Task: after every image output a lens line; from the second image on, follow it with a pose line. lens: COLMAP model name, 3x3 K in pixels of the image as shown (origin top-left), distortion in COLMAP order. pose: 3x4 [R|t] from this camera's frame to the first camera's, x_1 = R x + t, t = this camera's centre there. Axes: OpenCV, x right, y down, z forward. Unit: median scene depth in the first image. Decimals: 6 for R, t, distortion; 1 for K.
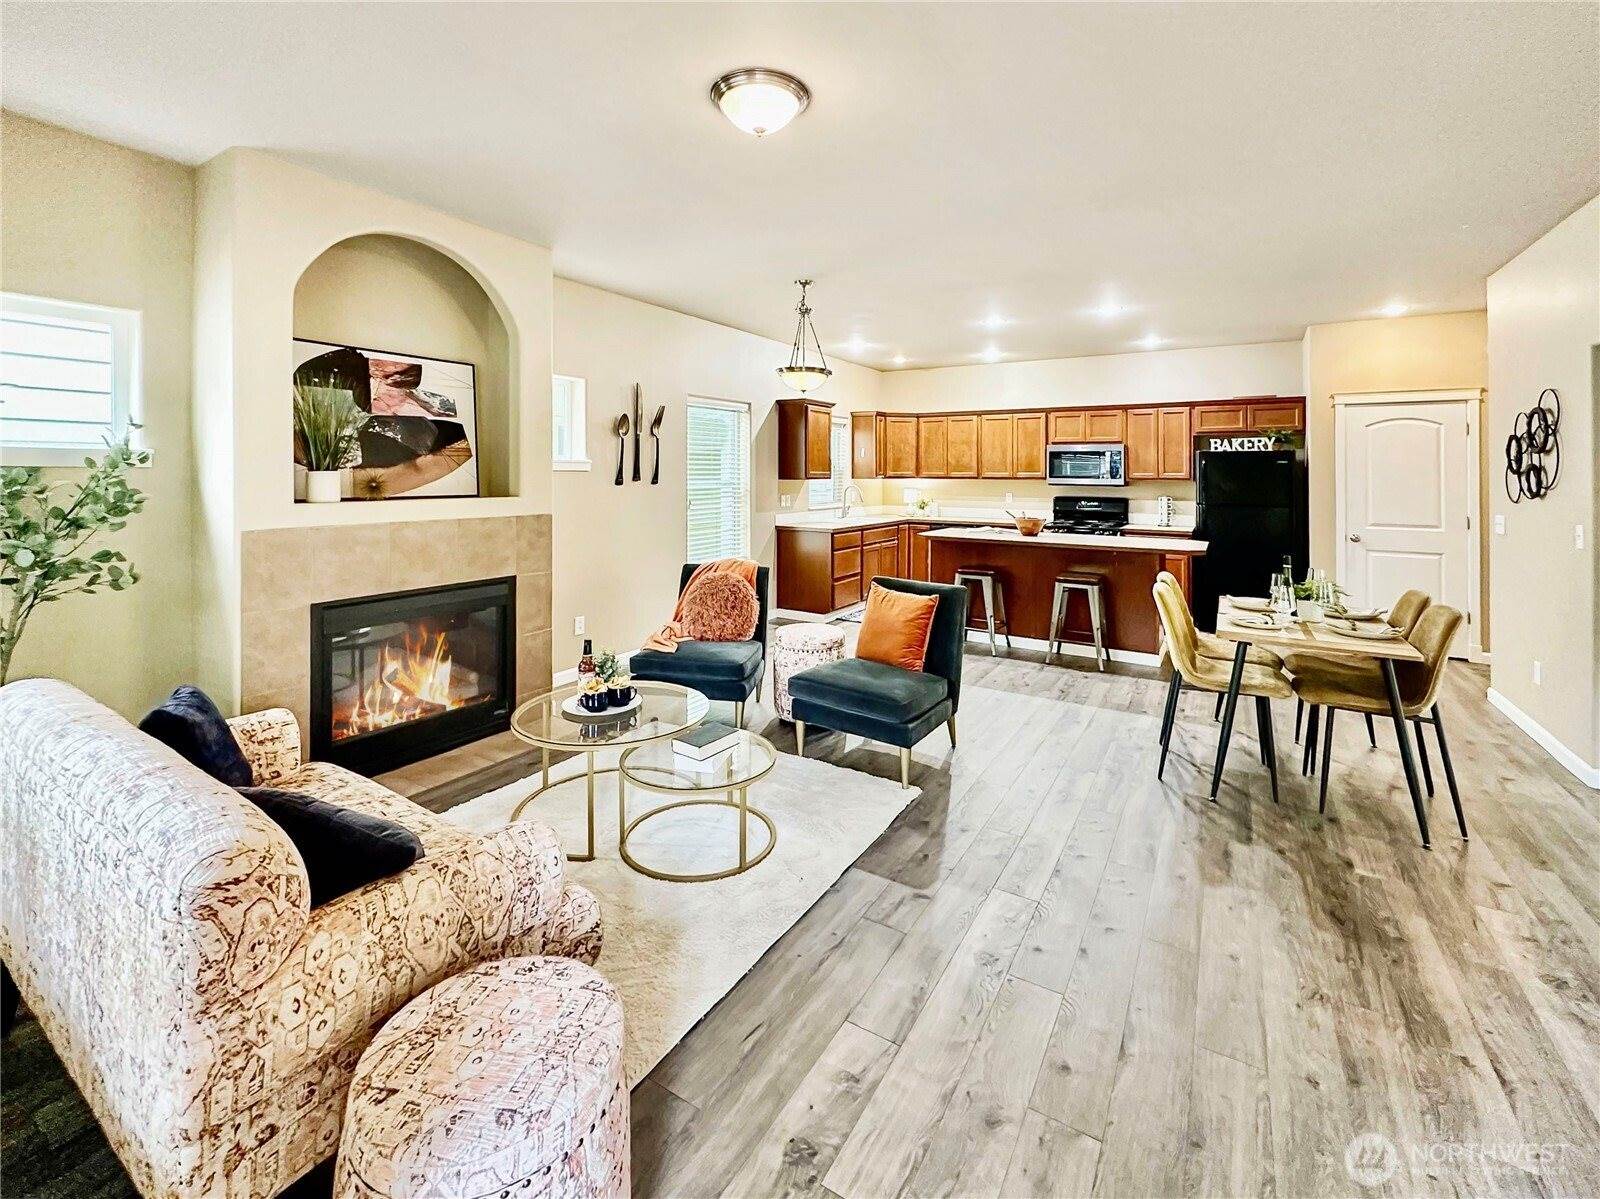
lens RADIAL K [[709.6, 0, 795.3], [0, 709.6, 472.4], [0, 0, 1]] dist [0.000464, -0.000106]
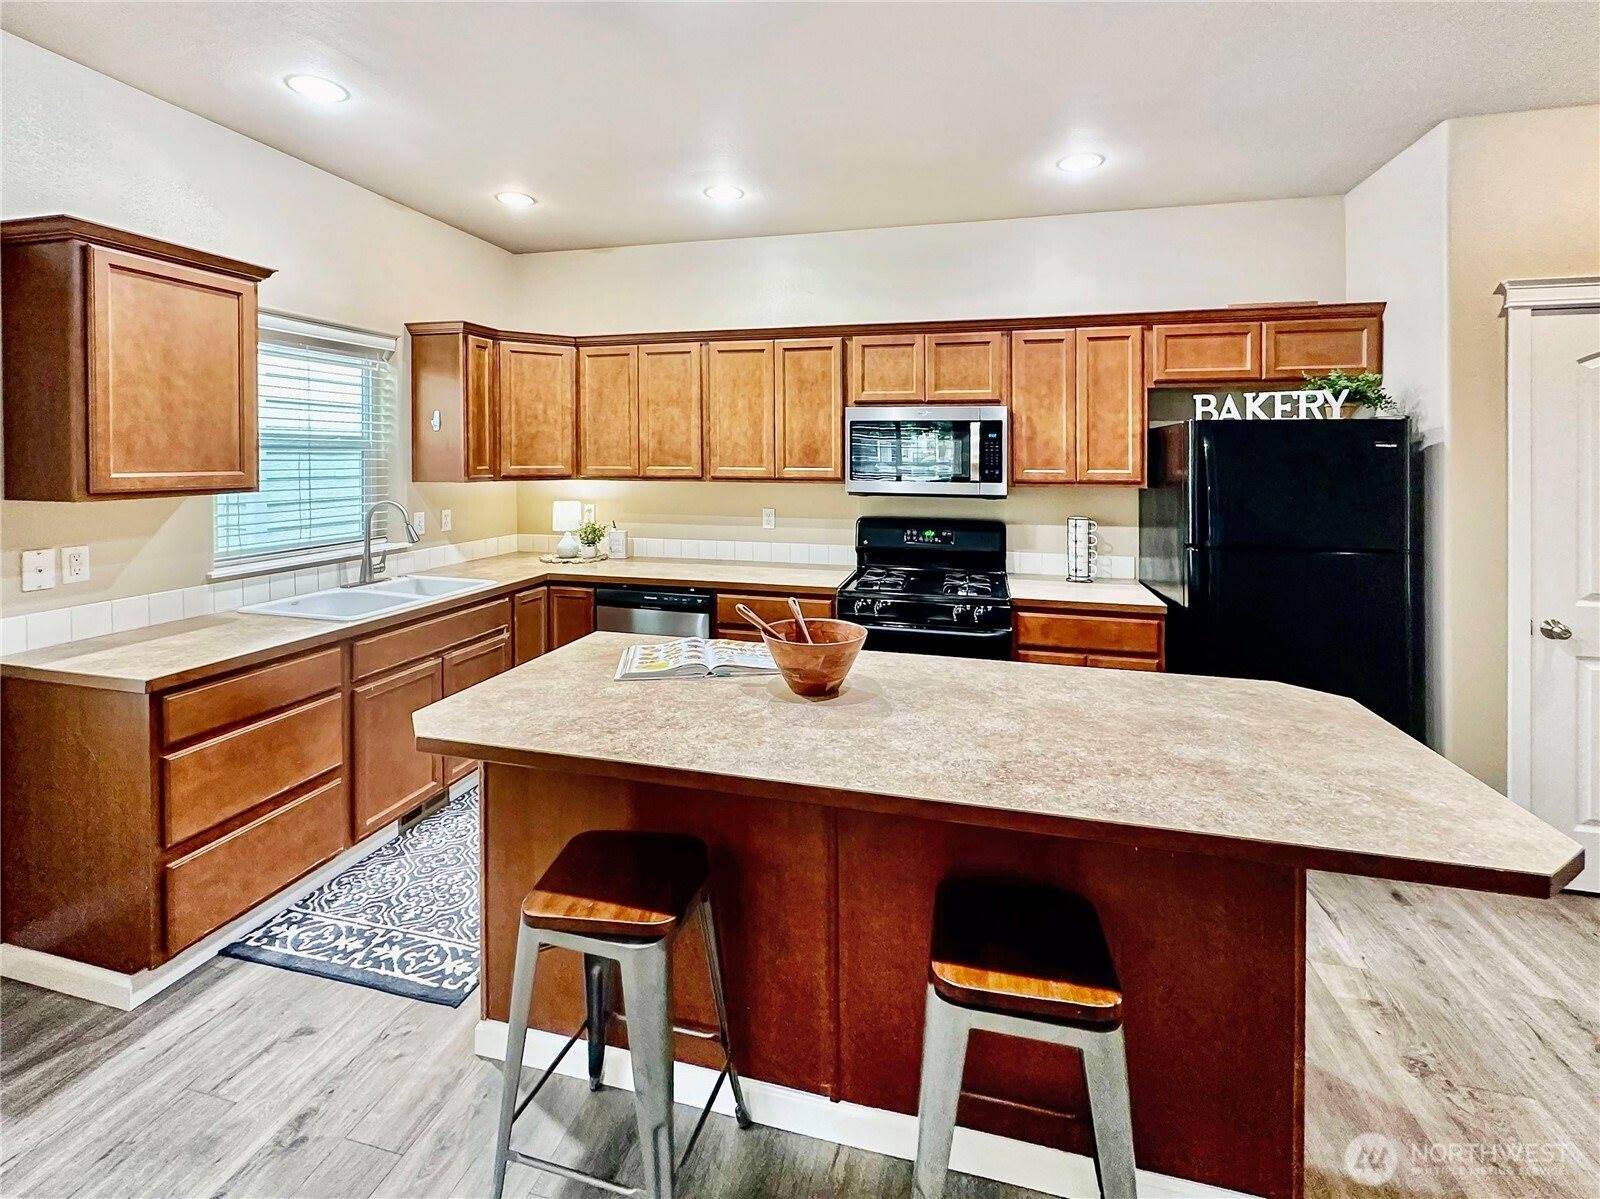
lens RADIAL K [[724.6, 0, 792.7], [0, 724.6, 465.2], [0, 0, 1]] dist [0.003027, 0.000088]
pose [[0.954489, -0.004252, 0.298216, 0.189652], [0.000104, 0.999903, 0.013922, -0.008125], [-0.298246, -0.013257, 0.954397, 0.584376]]
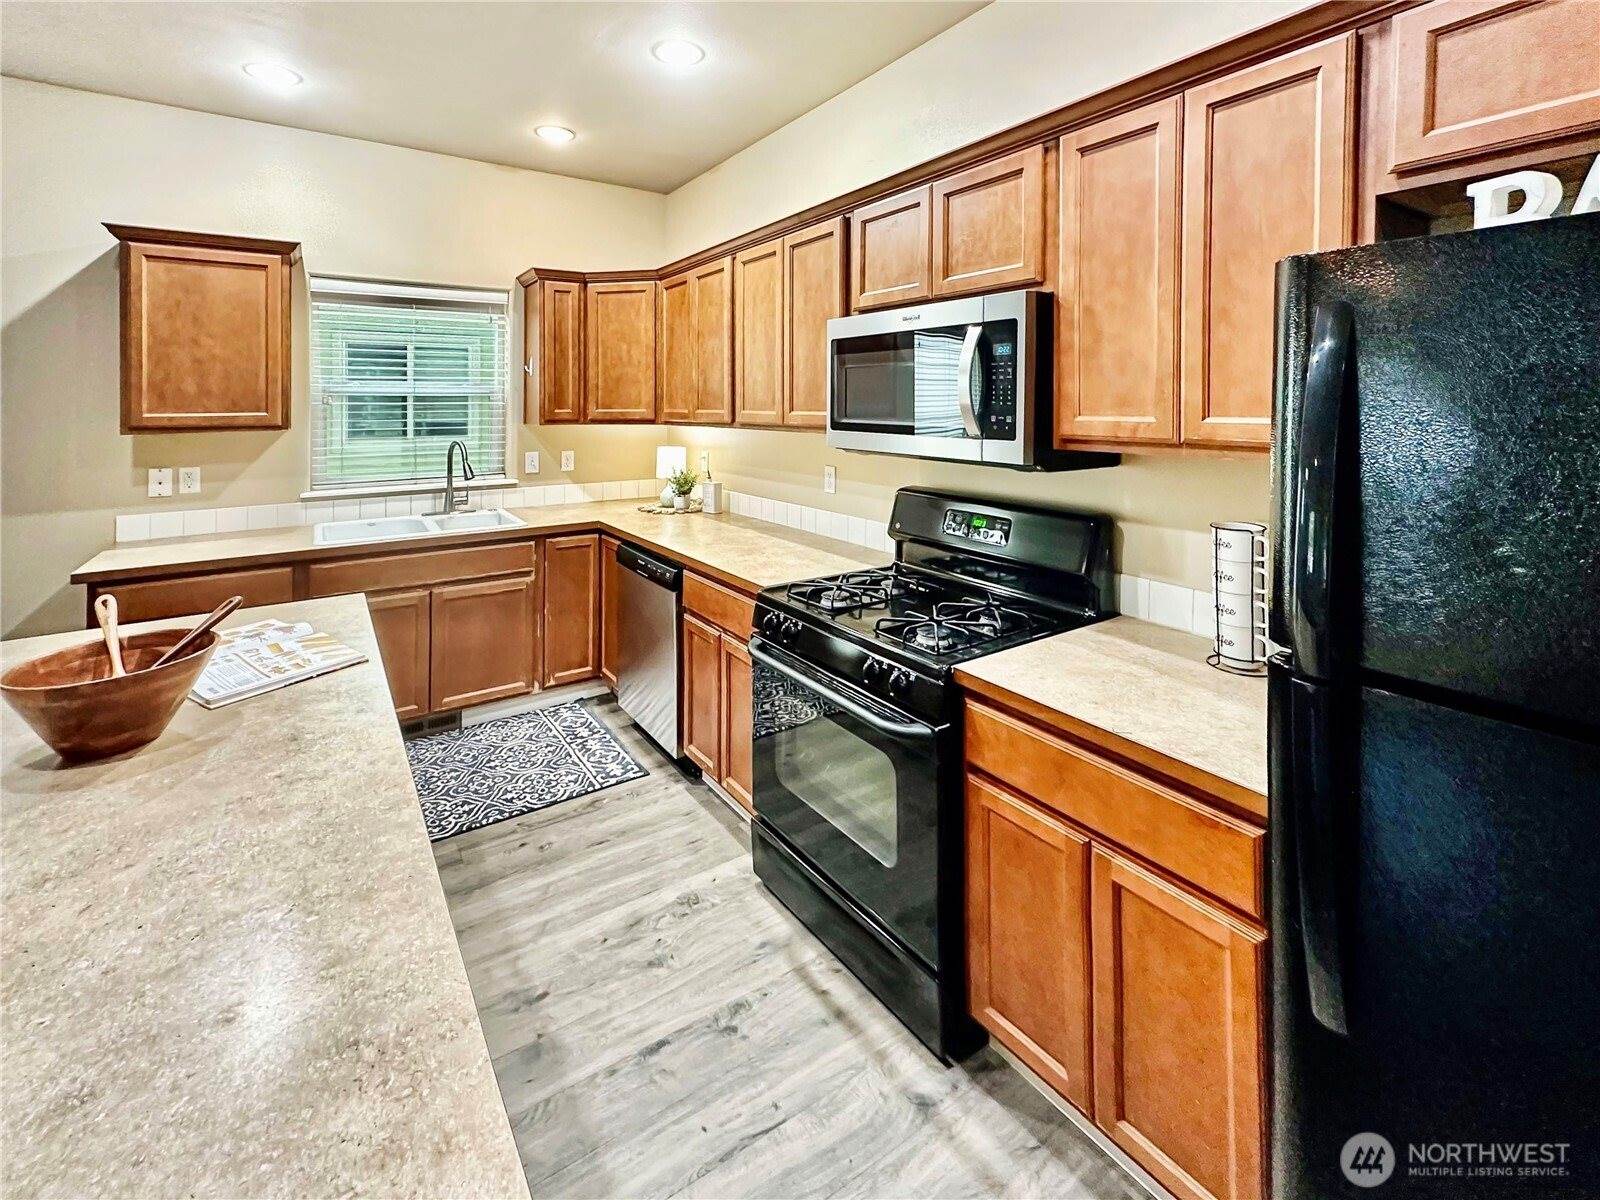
lens RADIAL K [[683.5, 0, 792.3], [0, 683.5, 415.9], [0, 0, 1]] dist [-0.003640, 0.000038]
pose [[0.916404, 0.000303, -0.400254, 0.468170], [0.008398, 0.999765, 0.019985, -0.003947], [0.400166, -0.021676, 0.916186, 0.747922]]
